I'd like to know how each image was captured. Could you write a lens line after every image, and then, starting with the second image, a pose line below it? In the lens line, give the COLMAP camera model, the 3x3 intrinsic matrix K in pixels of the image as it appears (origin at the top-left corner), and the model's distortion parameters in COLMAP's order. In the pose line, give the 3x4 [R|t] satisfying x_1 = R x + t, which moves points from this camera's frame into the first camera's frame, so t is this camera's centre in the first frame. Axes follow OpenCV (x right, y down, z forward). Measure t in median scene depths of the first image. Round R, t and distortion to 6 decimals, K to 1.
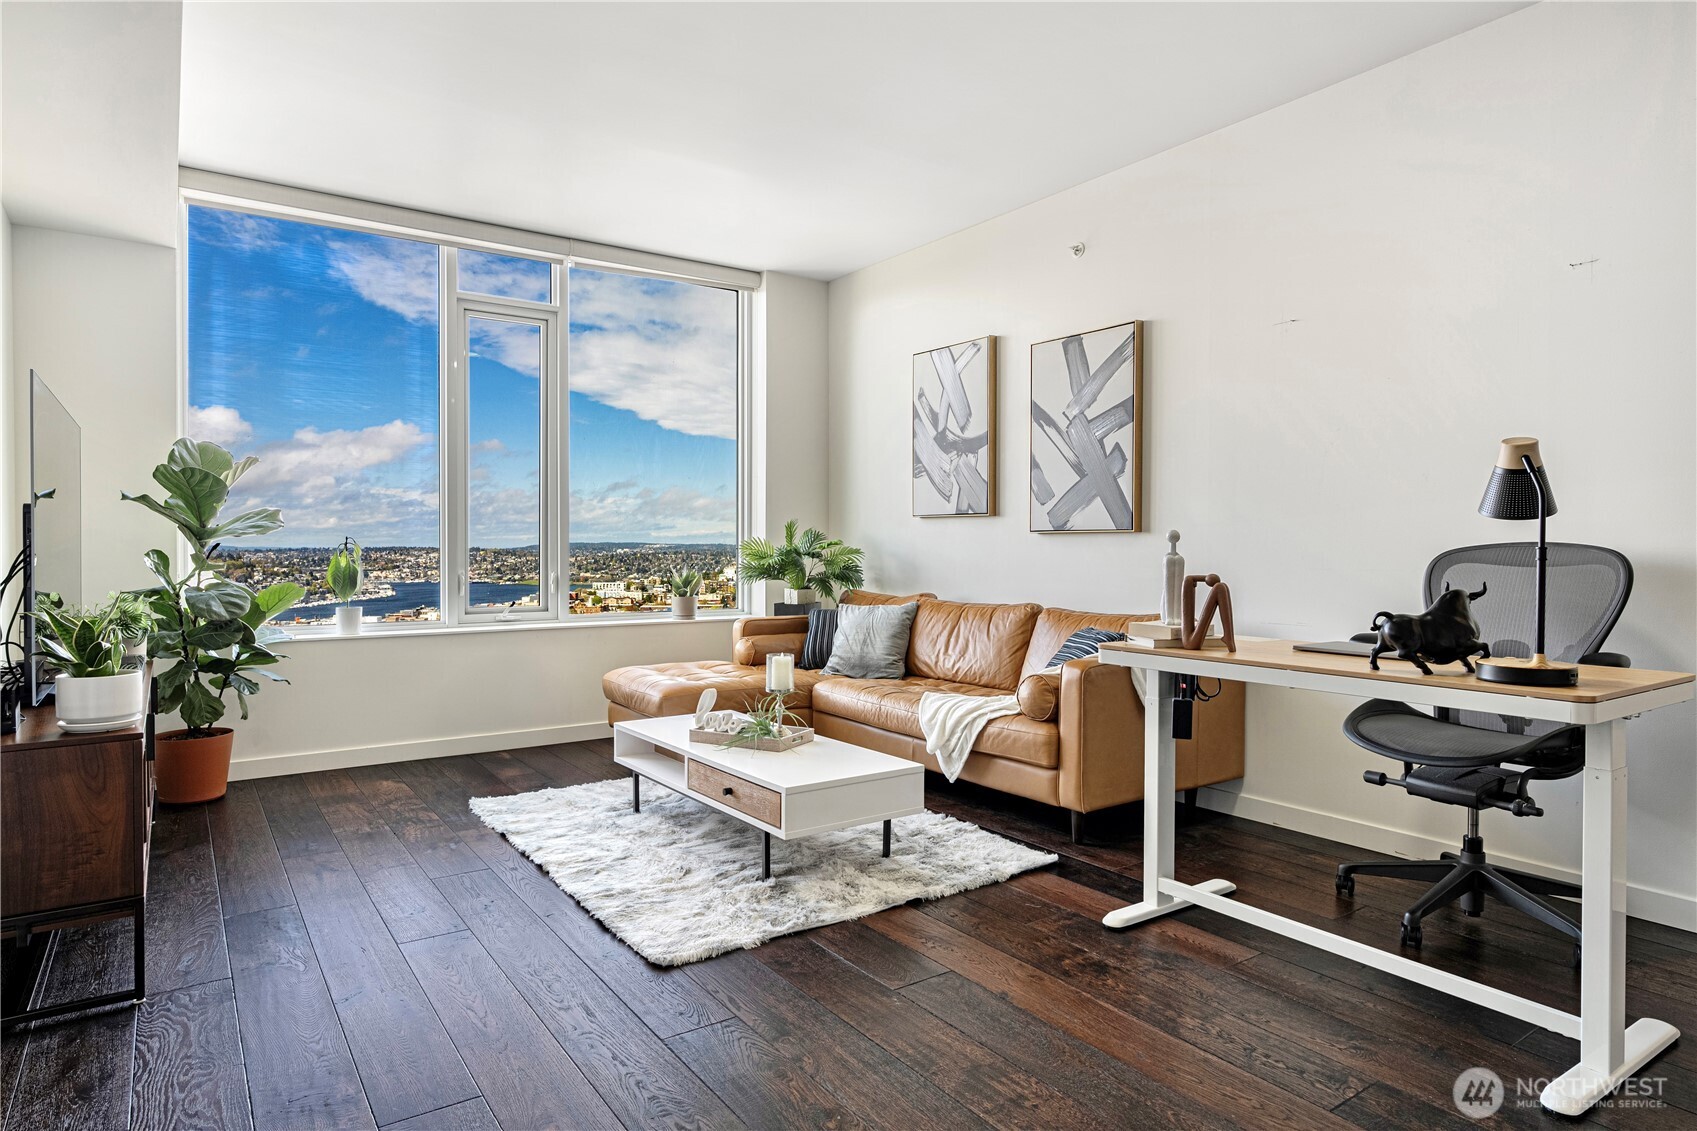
lens RADIAL K [[971.9, 0, 848.5], [0, 971.9, 565.5], [0, 0, 1]] dist [0.002444, -0.000055]
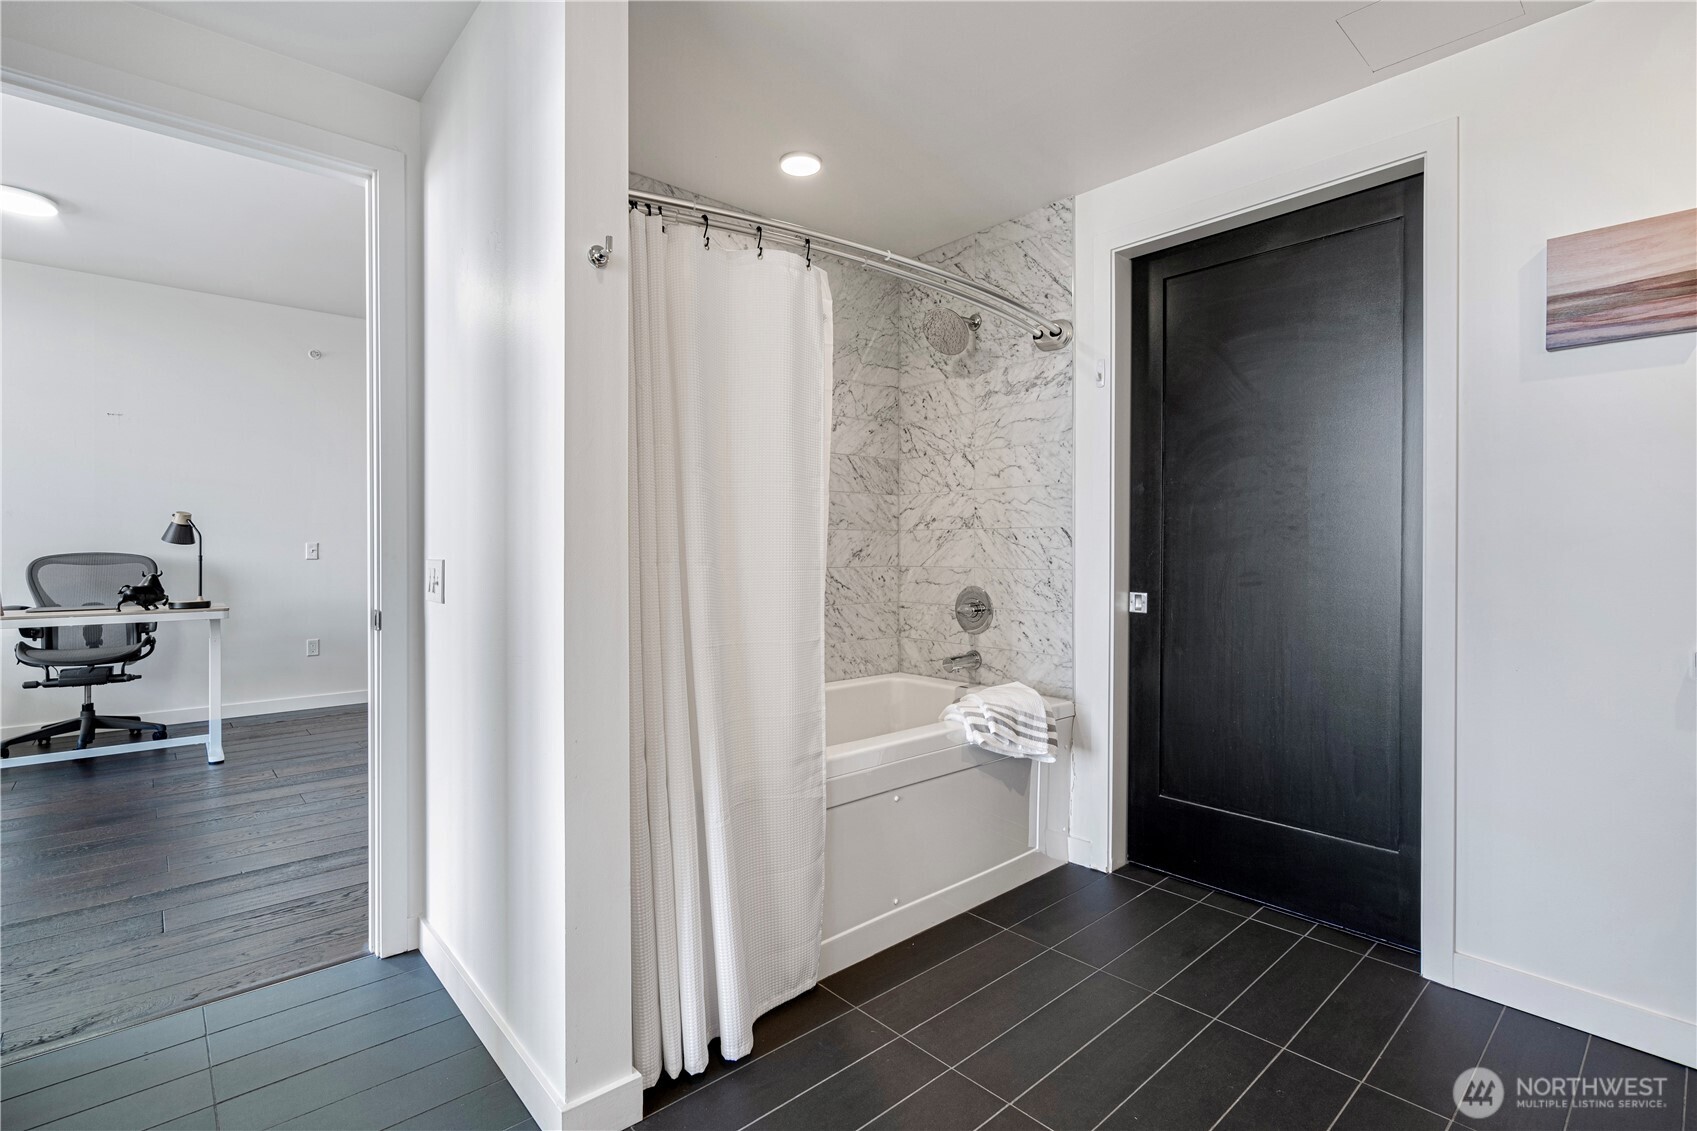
lens RADIAL K [[839.5, 0, 841.5], [0, 839.5, 563.9], [0, 0, 1]] dist [0.001754, -0.000646]
pose [[-0.085285, -0.015116, 0.996242, -1.574594], [0.018088, 0.999697, 0.016717, -0.002261], [-0.996192, 0.019446, -0.084985, -0.493664]]
